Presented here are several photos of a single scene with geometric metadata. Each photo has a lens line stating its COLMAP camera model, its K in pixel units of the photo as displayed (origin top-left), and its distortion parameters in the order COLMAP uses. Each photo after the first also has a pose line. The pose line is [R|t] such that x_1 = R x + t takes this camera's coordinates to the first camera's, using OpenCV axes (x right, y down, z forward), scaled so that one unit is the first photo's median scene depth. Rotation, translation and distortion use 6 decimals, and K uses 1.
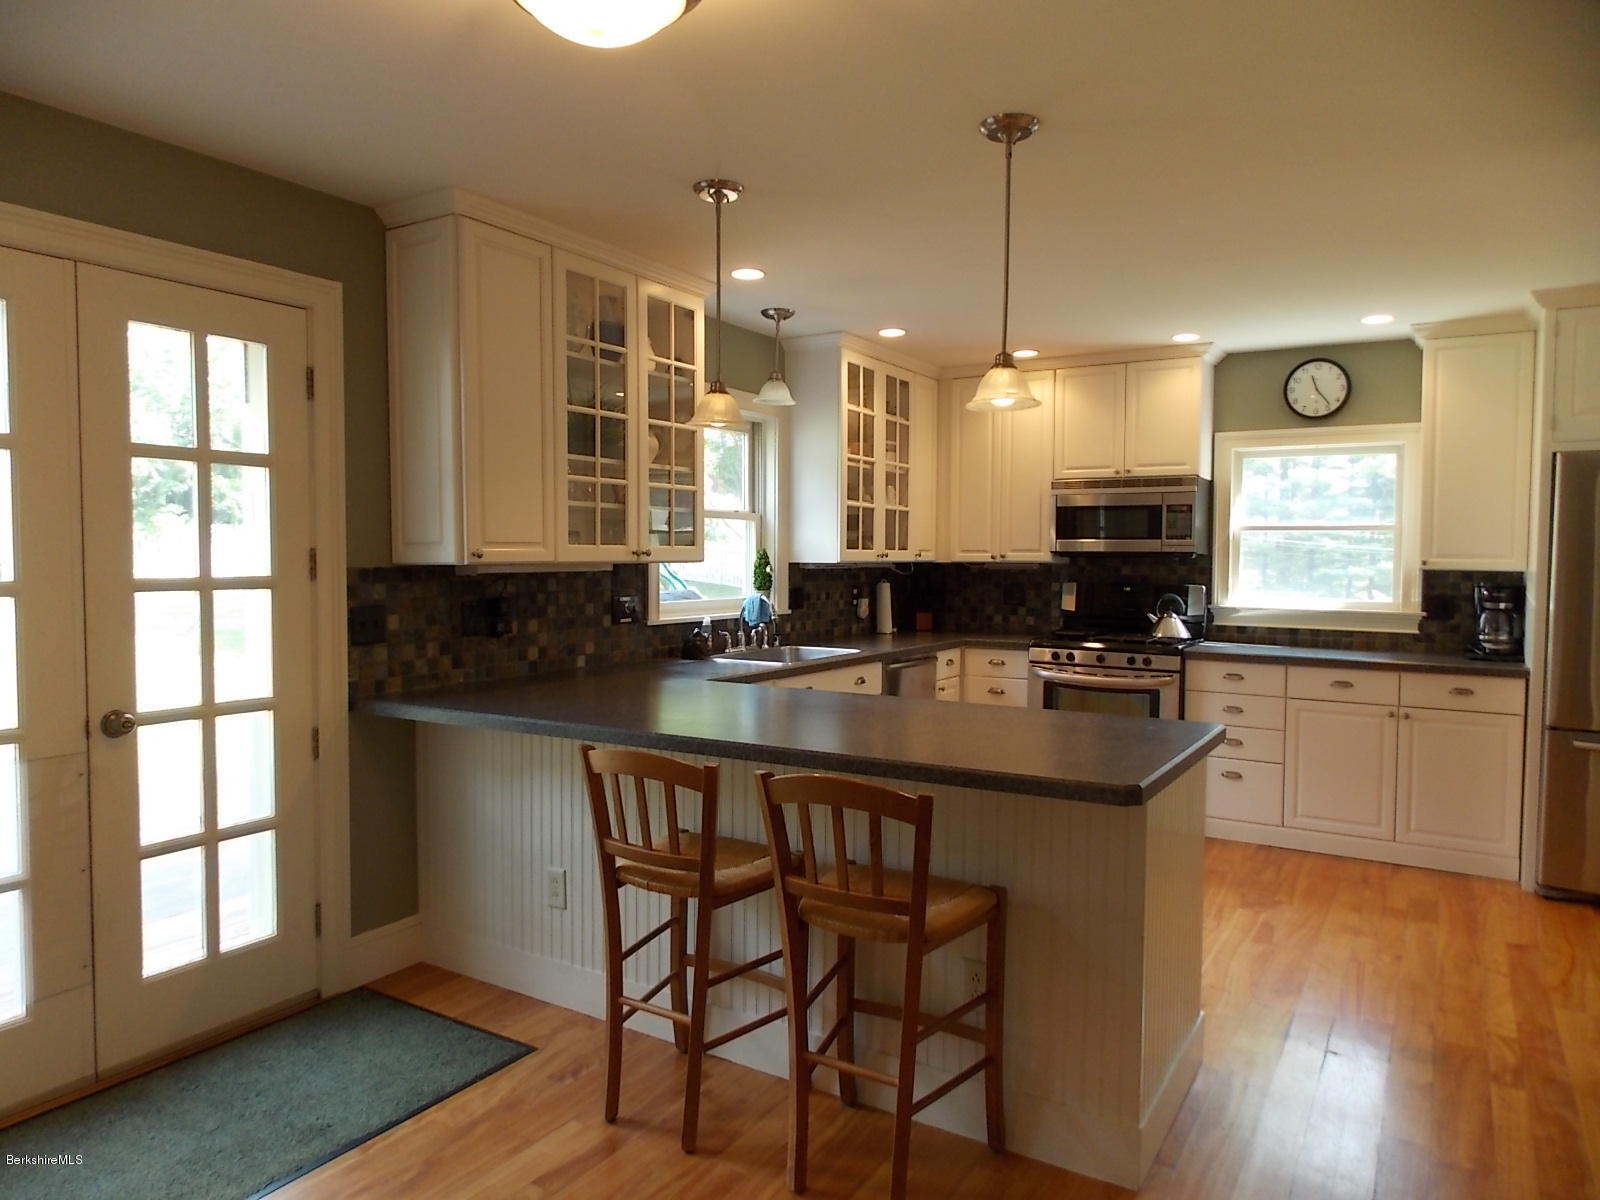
lens RADIAL K [[1063.5, 0, 799.8], [0, 1063.5, 589.8], [0, 0, 1]] dist [0.011336, -0.000297]
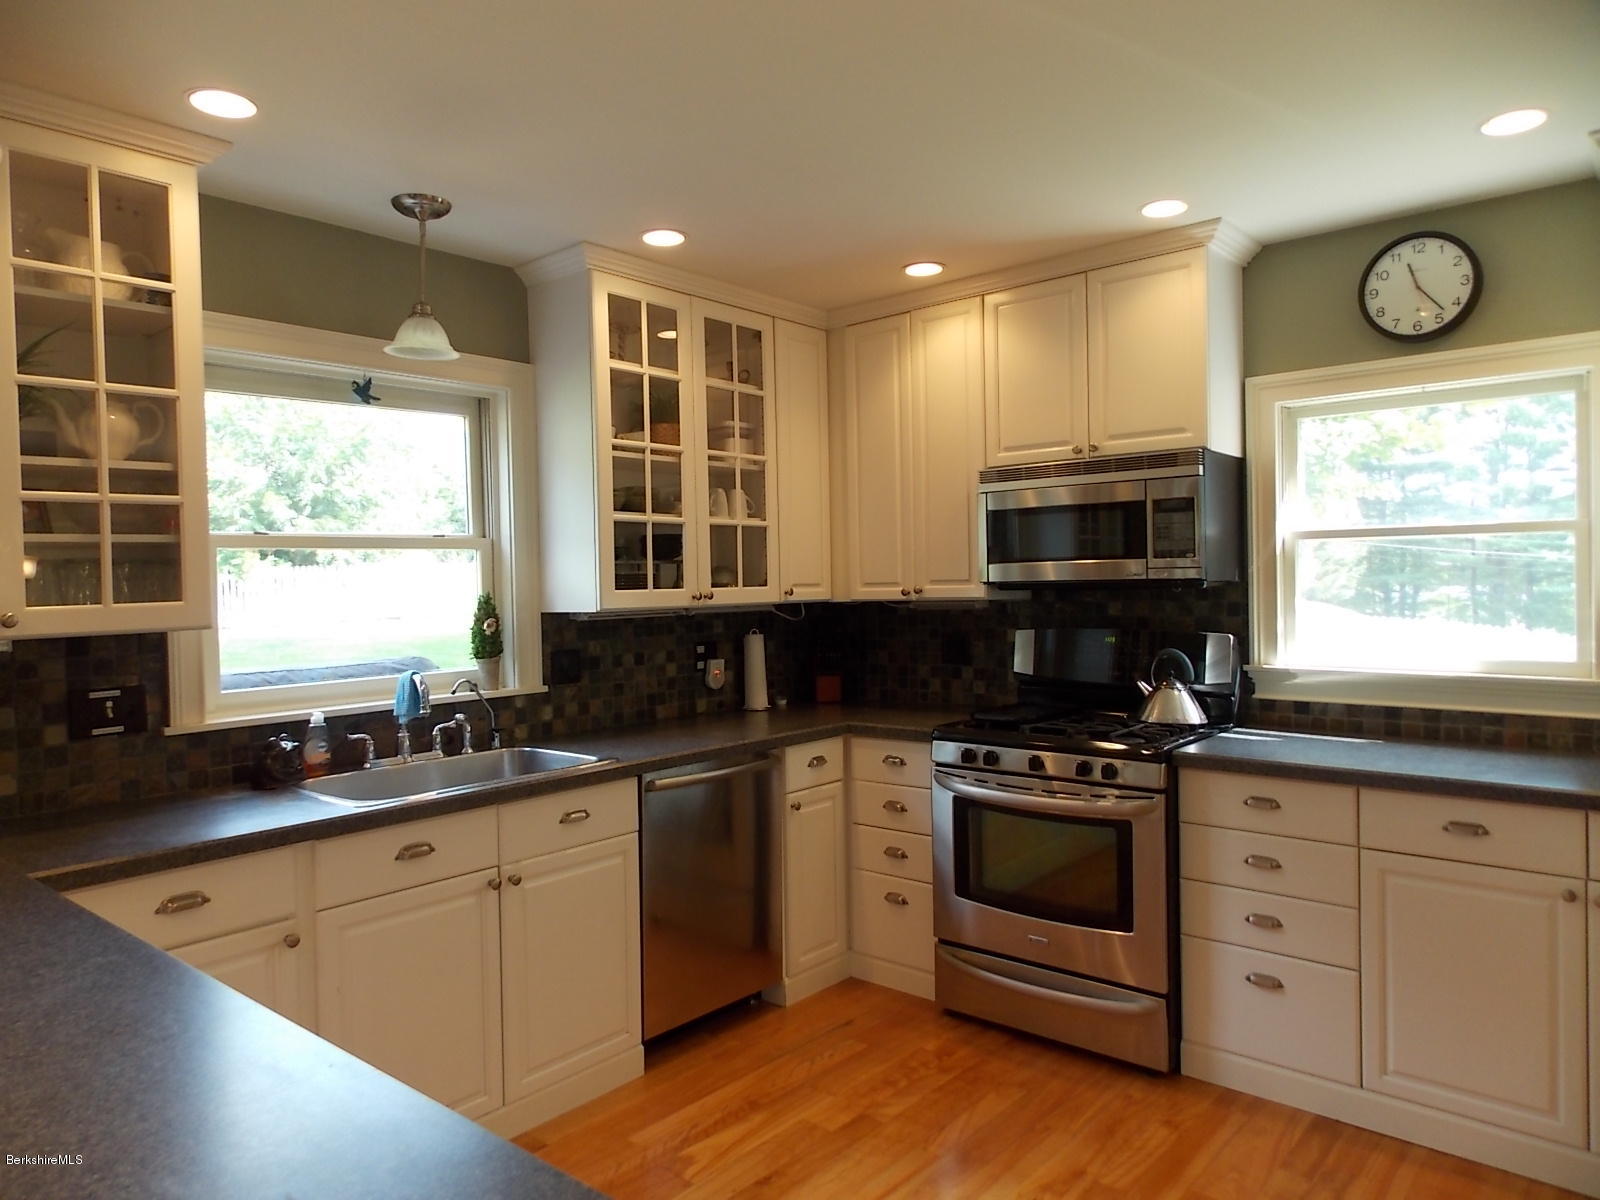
lens RADIAL K [[1063.5, 0, 798.9], [0, 1063.5, 591.4], [0, 0, 1]] dist [0.011336, -0.000297]
pose [[0.986727, -0.026171, -0.160264, 0.250245], [0.023124, 0.999515, -0.020845, -0.021848], [0.160732, 0.016863, 0.986854, 0.393882]]
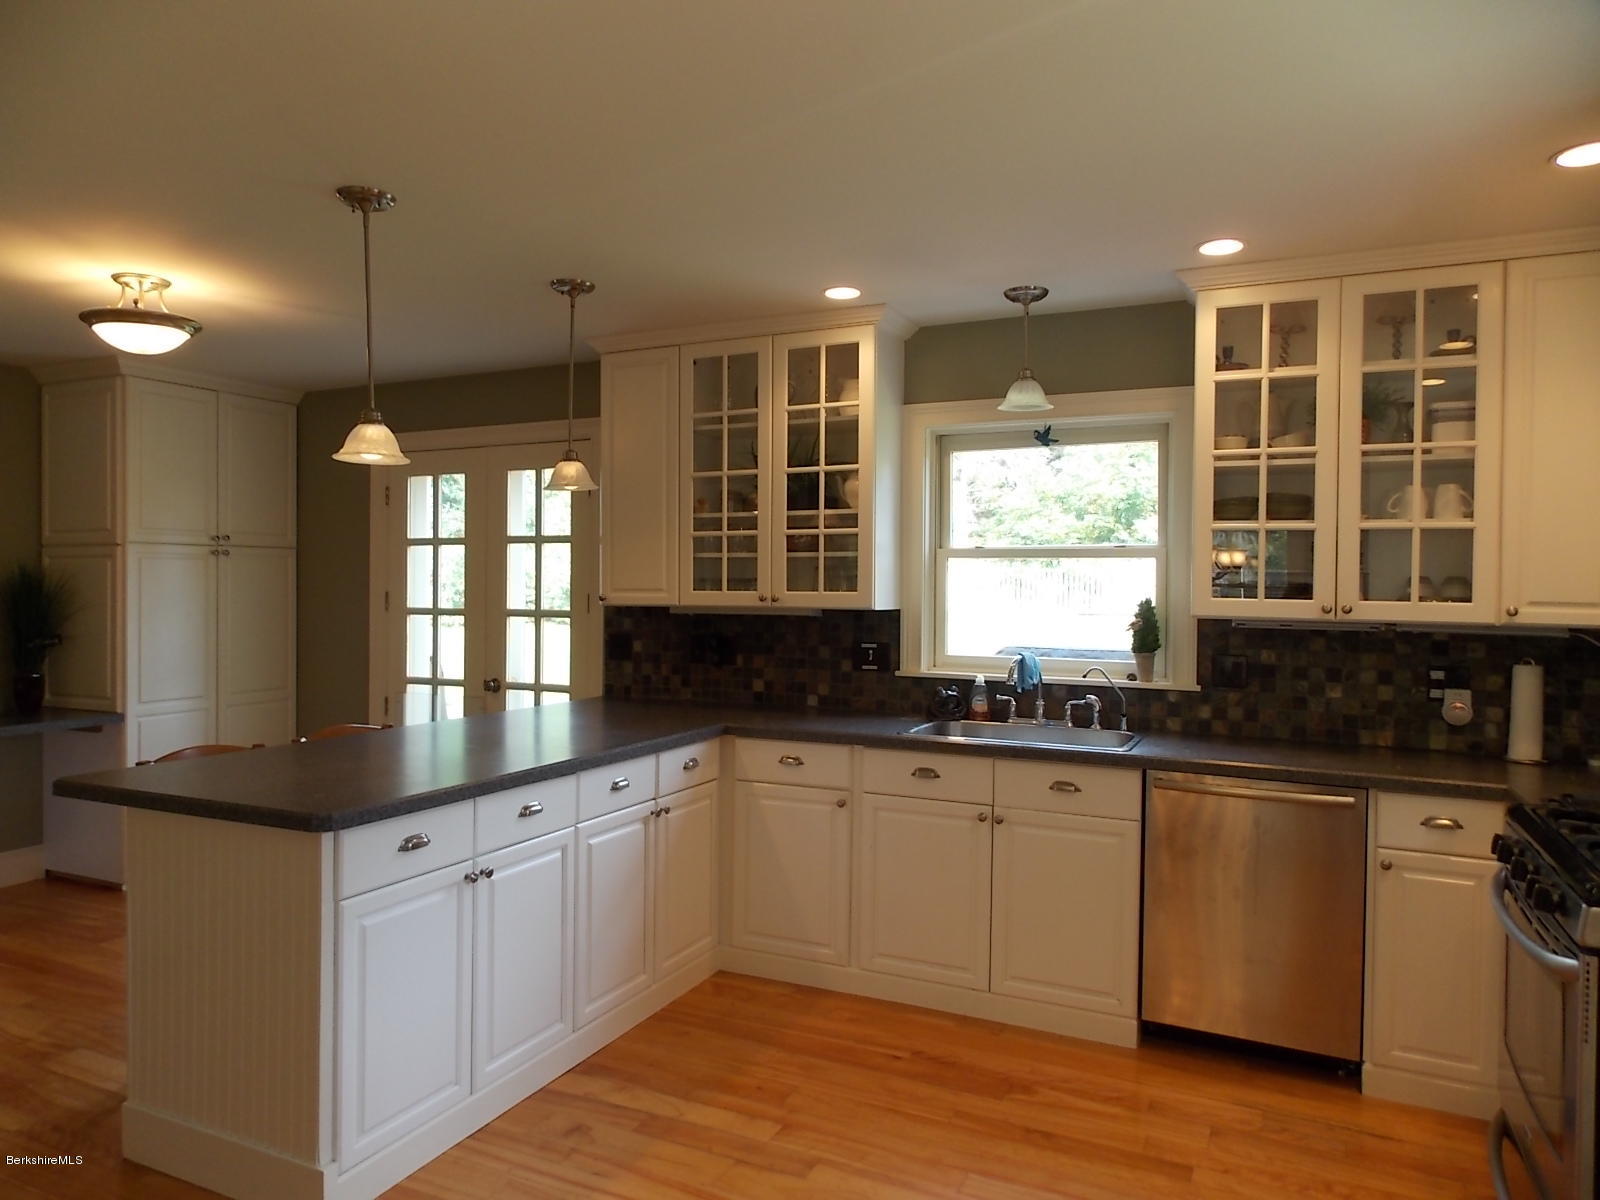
lens RADIAL K [[1063.5, 0, 799.4], [0, 1063.5, 596.8], [0, 0, 1]] dist [0.011336, -0.000297]
pose [[0.103157, 0.005692, -0.994649, 0.657582], [-0.044307, 0.999017, 0.001122, -0.028566], [0.993678, 0.043954, 0.103308, 0.680321]]
